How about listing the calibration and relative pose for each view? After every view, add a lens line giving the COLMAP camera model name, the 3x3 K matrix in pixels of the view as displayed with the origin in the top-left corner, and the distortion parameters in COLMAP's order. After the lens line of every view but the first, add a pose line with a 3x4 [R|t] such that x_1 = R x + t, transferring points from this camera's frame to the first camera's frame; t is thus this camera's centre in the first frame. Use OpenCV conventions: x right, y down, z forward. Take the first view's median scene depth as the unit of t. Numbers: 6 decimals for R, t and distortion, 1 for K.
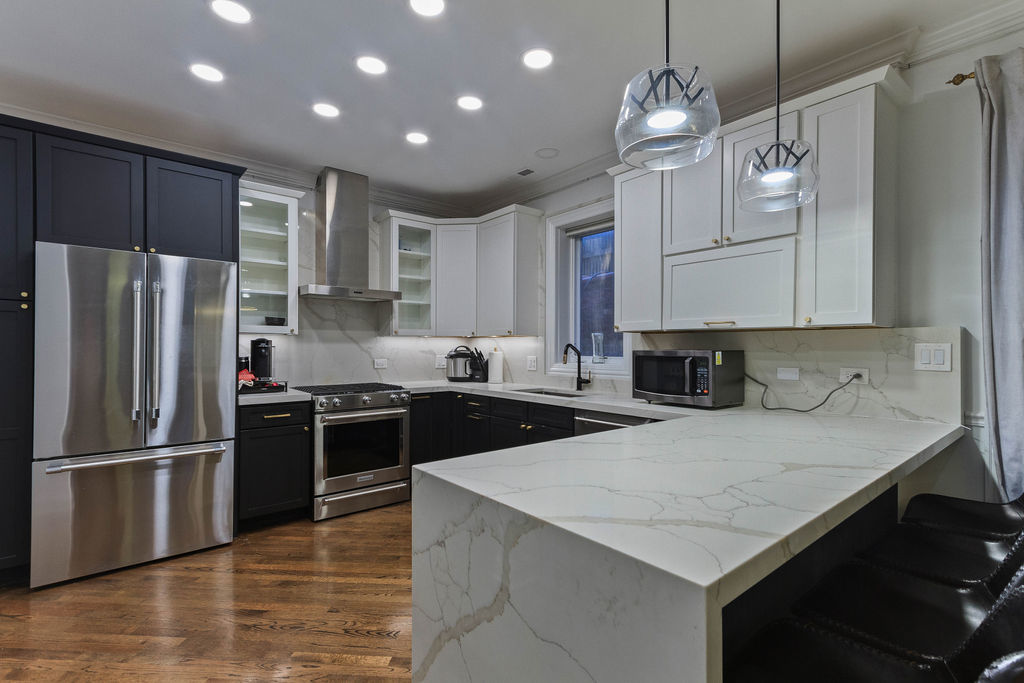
lens RADIAL K [[475.8, 0, 516.6], [0, 475.8, 346.8], [0, 0, 1]] dist [0.015308, -0.002500]
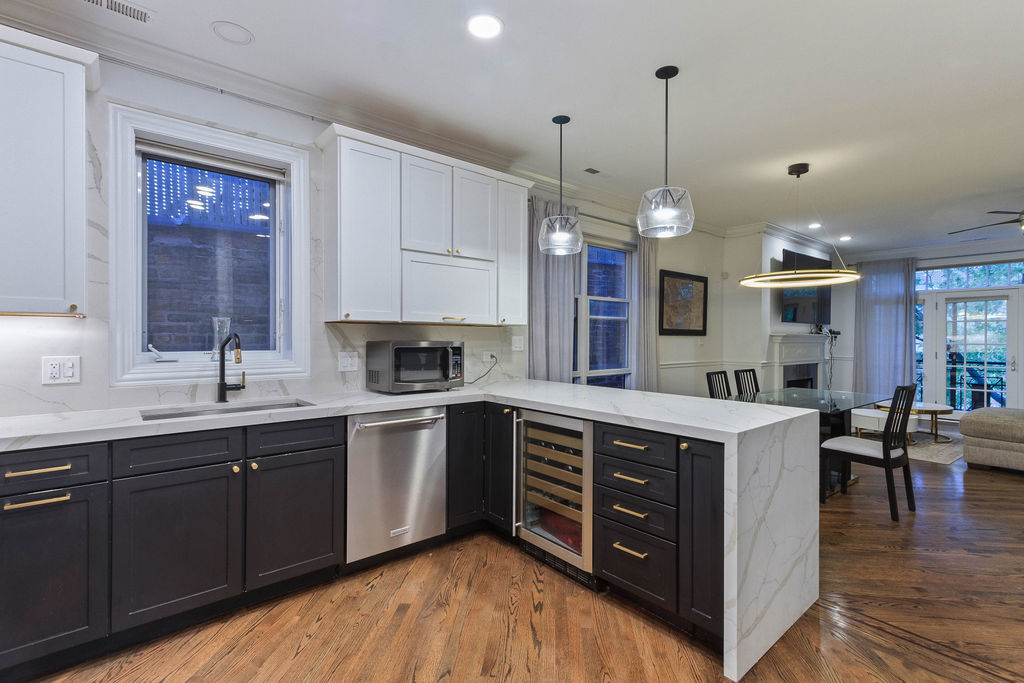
lens RADIAL K [[475.8, 0, 516.0], [0, 475.8, 337.3], [0, 0, 1]] dist [0.015308, -0.002500]
pose [[-0.020642, -0.003014, 0.999782, -0.546520], [-0.005348, 0.999981, 0.002904, -0.004328], [-0.999773, -0.005287, -0.020658, 0.592373]]
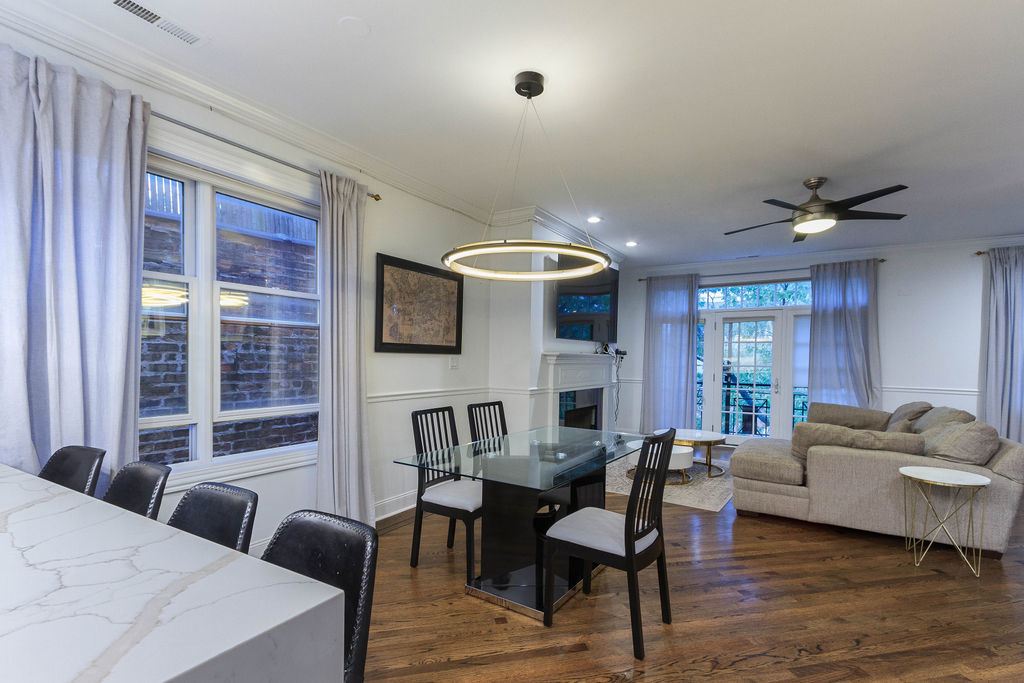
lens RADIAL K [[475.8, 0, 518.8], [0, 475.8, 372.0], [0, 0, 1]] dist [0.015308, -0.002500]
pose [[-0.332782, -0.033638, 0.942404, -0.126801], [-0.013714, 0.999431, 0.030831, -0.002400], [-0.942904, -0.002664, -0.333053, 0.180427]]
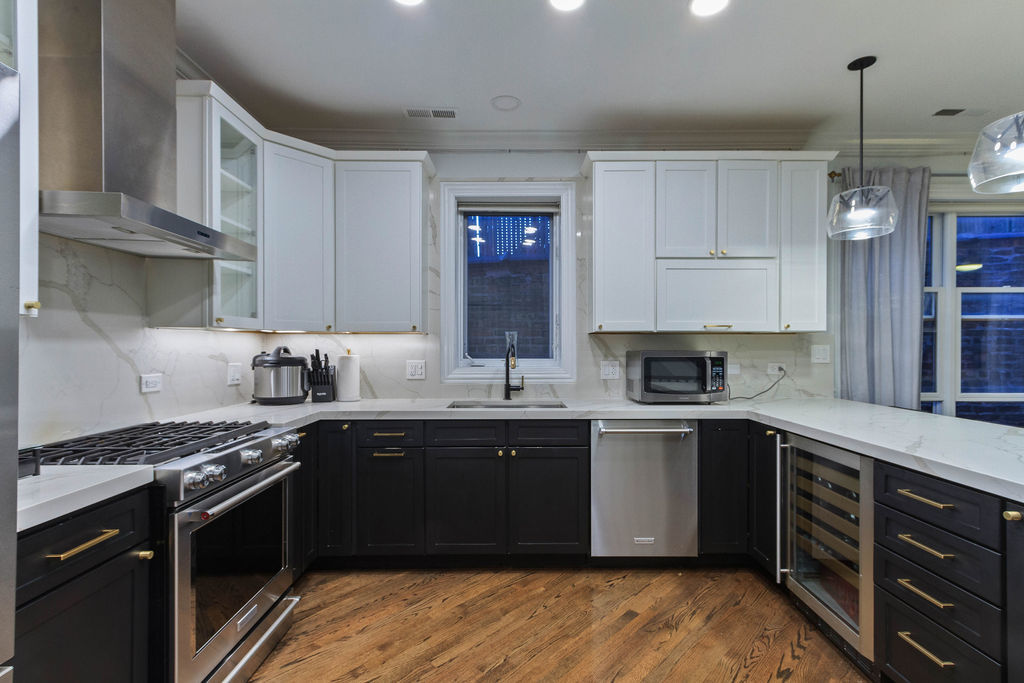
lens RADIAL K [[475.8, 0, 517.8], [0, 475.8, 347.1], [0, 0, 1]] dist [0.015308, -0.002500]
pose [[0.624649, -0.002767, 0.780901, -0.507611], [0.000541, 0.999995, 0.003110, -0.003477], [-0.780905, -0.001520, 0.624648, 0.455743]]
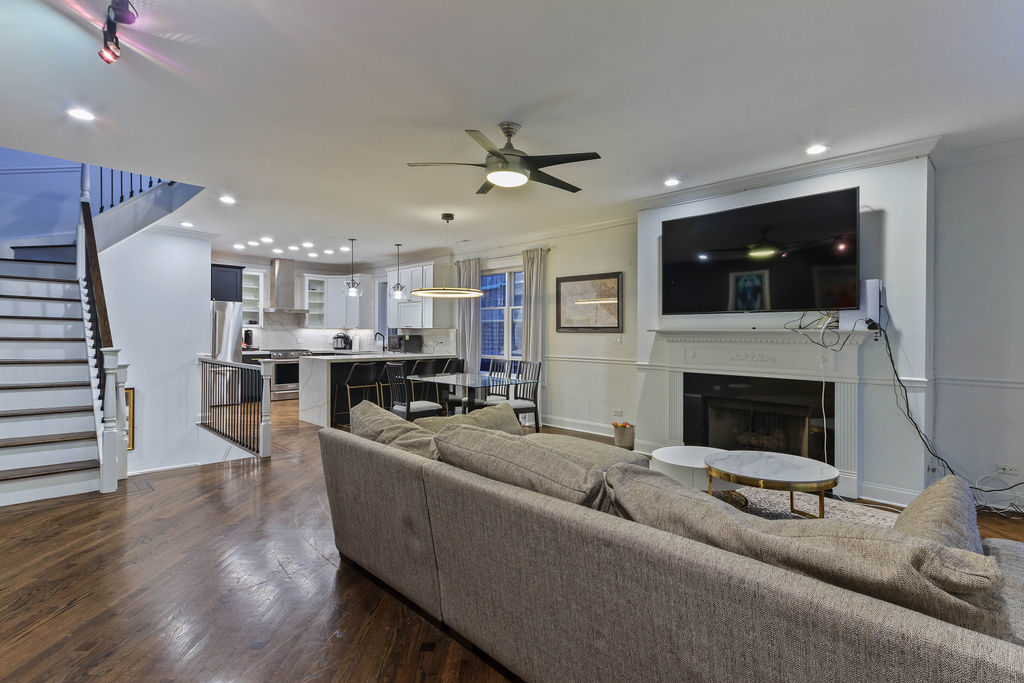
lens RADIAL K [[504.9, 0, 521.4], [0, 504.9, 334.3], [0, 0, 1]] dist [0.019951, -0.001430]
pose [[0.993616, 0.003966, 0.112745, 0.536455], [-0.004219, 0.999989, 0.002006, -0.004637], [-0.112736, -0.002469, 0.993622, -1.657559]]
